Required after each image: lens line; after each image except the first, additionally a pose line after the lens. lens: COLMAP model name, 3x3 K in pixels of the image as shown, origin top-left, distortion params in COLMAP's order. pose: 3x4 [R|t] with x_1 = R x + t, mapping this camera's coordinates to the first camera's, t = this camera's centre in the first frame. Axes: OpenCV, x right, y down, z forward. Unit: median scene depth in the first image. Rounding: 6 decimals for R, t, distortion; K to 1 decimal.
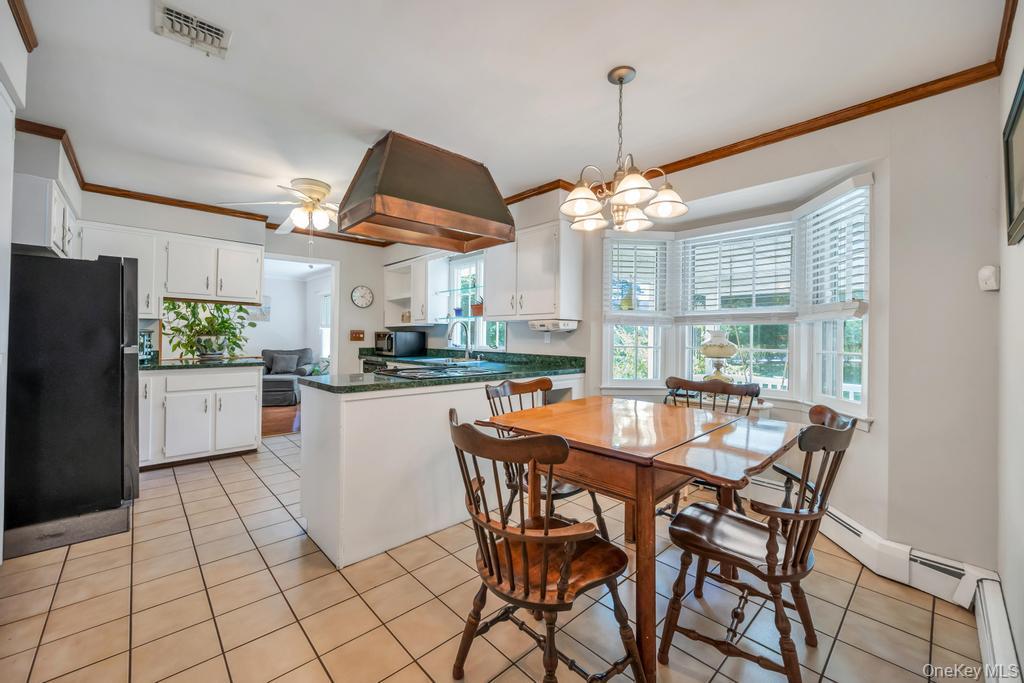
lens RADIAL K [[401.1, 0, 510.1], [0, 401.1, 337.7], [0, 0, 1]] dist [0.002040, -0.000106]
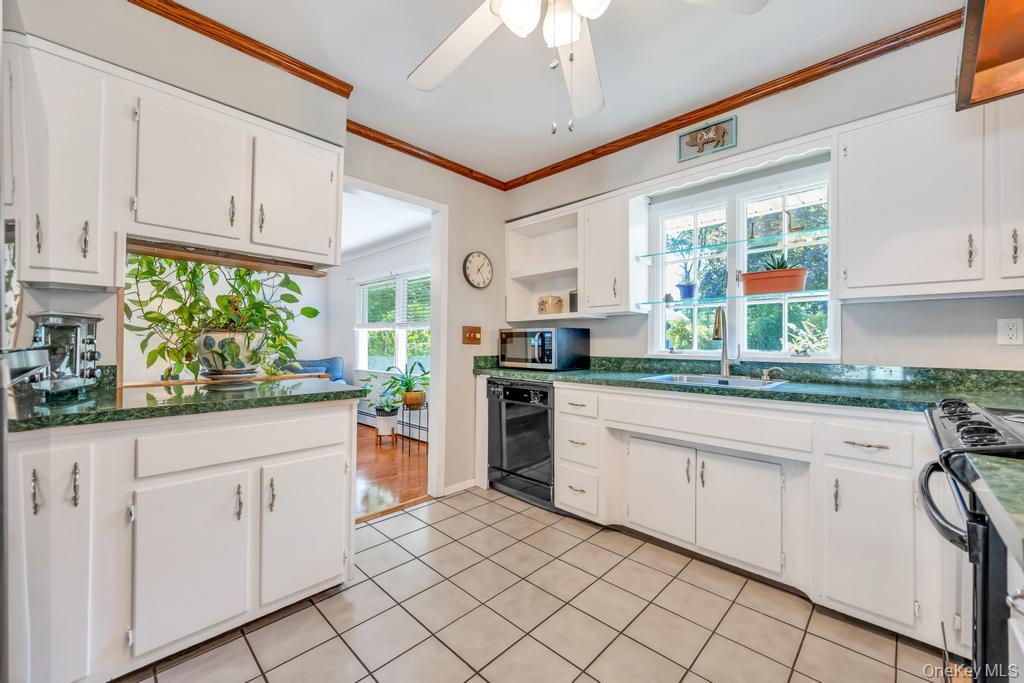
lens RADIAL K [[401.1, 0, 514.2], [0, 401.1, 345.2], [0, 0, 1]] dist [0.002040, -0.000106]
pose [[0.998454, -0.002632, 0.055528, -0.440168], [0.002479, 0.999993, 0.002831, 0.009681], [-0.055535, -0.002689, 0.998453, 0.509108]]
